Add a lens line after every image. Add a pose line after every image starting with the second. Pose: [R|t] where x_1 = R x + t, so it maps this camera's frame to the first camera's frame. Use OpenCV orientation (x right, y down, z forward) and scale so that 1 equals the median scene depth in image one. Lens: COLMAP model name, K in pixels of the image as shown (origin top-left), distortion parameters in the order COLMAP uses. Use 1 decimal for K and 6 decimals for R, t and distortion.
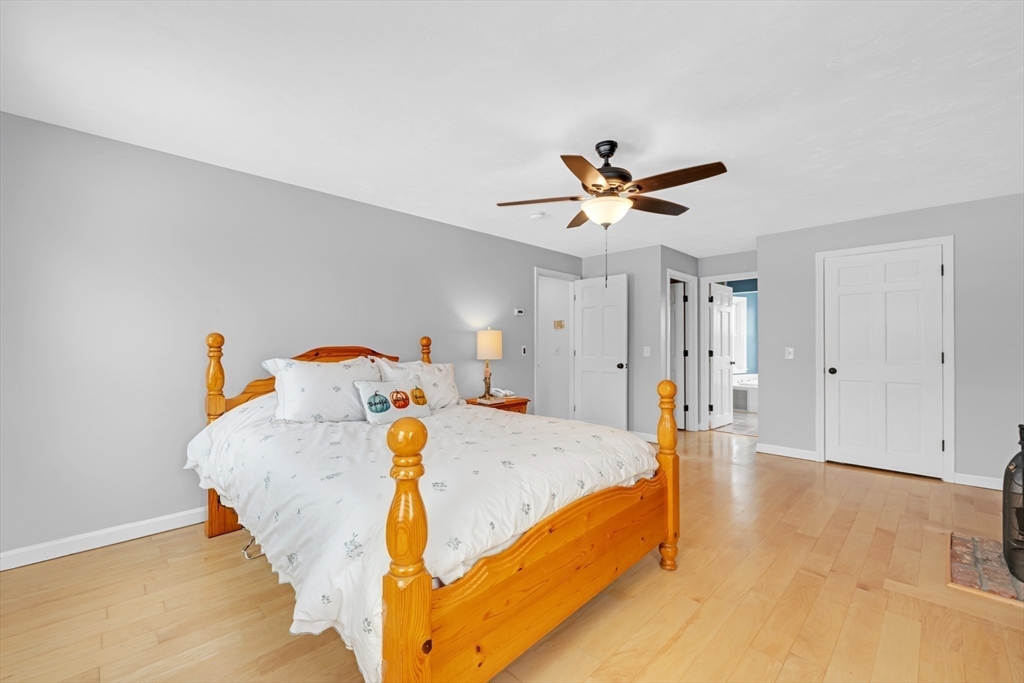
lens RADIAL K [[419.4, 0, 516.5], [0, 419.4, 341.6], [0, 0, 1]] dist [0.001287, 0.000180]
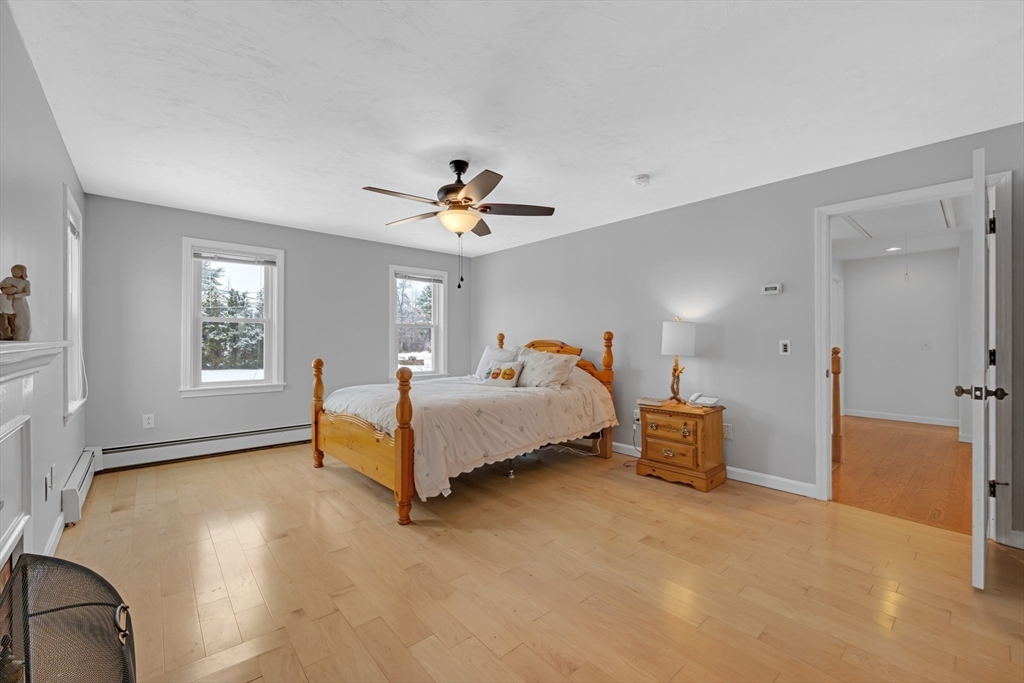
lens RADIAL K [[419.4, 0, 516.5], [0, 419.4, 341.6], [0, 0, 1]] dist [0.001287, 0.000180]
pose [[-0.086272, 0.004708, -0.996261, 1.102256], [0.009234, 0.999950, 0.003926, 0.009878], [0.996229, -0.008860, -0.086311, 1.019658]]
